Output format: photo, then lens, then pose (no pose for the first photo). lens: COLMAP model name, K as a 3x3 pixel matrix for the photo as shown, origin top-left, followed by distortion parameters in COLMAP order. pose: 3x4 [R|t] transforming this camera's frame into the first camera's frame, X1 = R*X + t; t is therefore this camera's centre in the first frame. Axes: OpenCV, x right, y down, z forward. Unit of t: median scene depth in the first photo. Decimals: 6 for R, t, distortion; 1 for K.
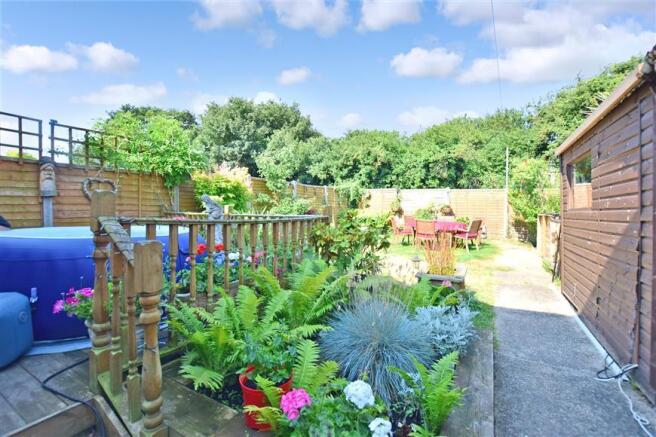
lens RADIAL K [[288.6, 0, 331.1], [0, 288.6, 216.2], [0, 0, 1]] dist [-0.021301, 0.000360]
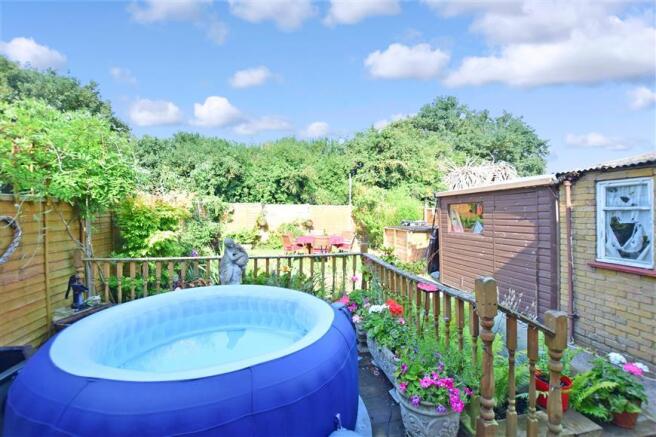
lens RADIAL K [[288.6, 0, 330.2], [0, 288.6, 216.4], [0, 0, 1]] dist [-0.021301, 0.000360]
pose [[0.761318, -0.016461, 0.648169, -0.212128], [0.023297, 0.999727, -0.001975, -0.036165], [-0.647960, 0.016604, 0.761494, 0.056612]]
